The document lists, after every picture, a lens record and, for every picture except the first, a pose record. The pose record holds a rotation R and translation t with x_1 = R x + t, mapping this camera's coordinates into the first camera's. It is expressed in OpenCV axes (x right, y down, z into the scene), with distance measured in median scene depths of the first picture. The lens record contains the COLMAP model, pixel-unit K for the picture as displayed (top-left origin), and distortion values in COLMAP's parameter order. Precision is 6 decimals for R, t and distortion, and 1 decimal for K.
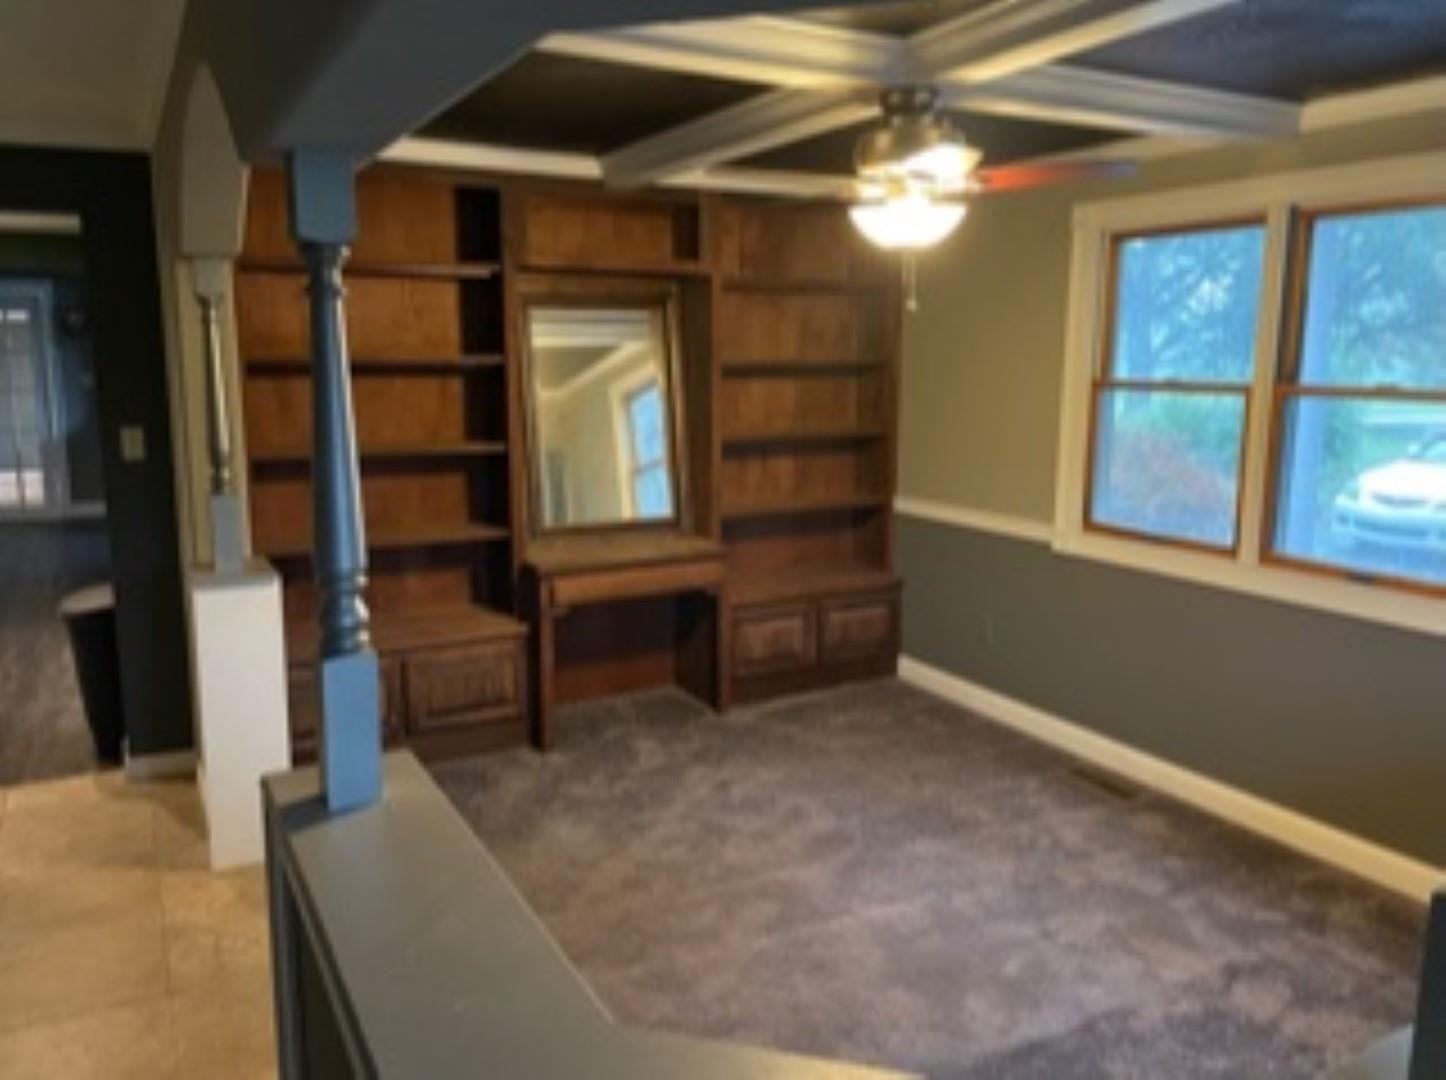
lens RADIAL K [[1091.8, 0, 721.6], [0, 1091.8, 538.0], [0, 0, 1]] dist [0.085077, -0.110066]
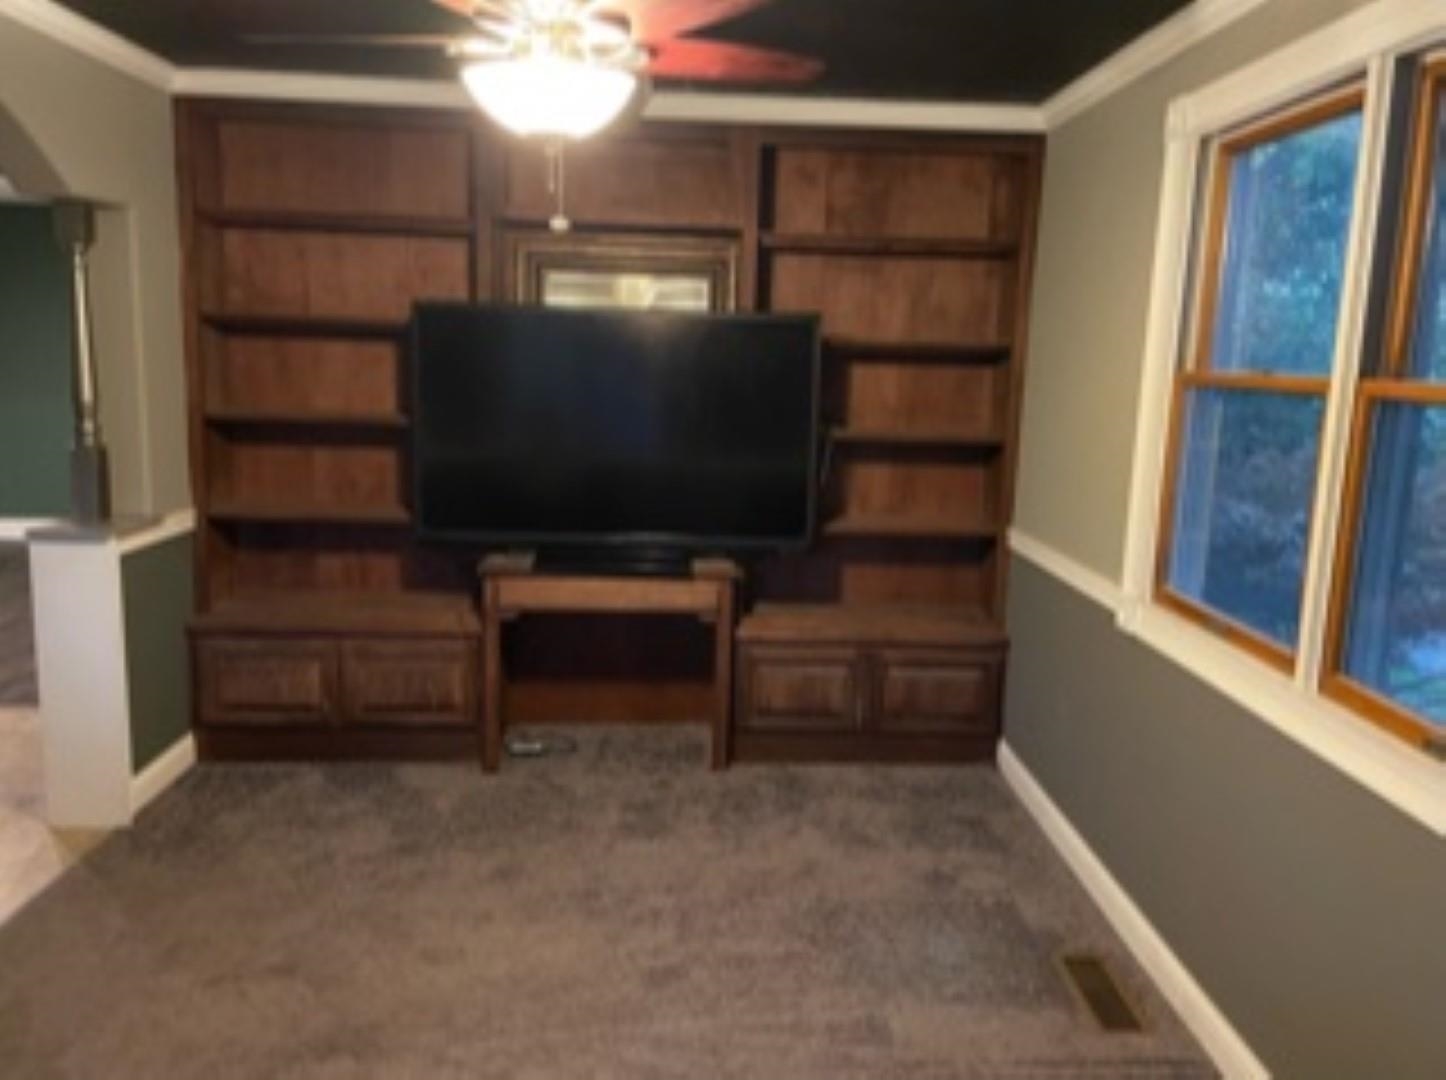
lens RADIAL K [[1091.8, 0, 728.3], [0, 1091.8, 533.8], [0, 0, 1]] dist [0.085077, -0.110066]
pose [[0.896193, 0.099238, -0.432424, 0.326445], [-0.104305, 0.994472, 0.012051, -0.022968], [0.431229, 0.034304, 0.901590, 0.249659]]
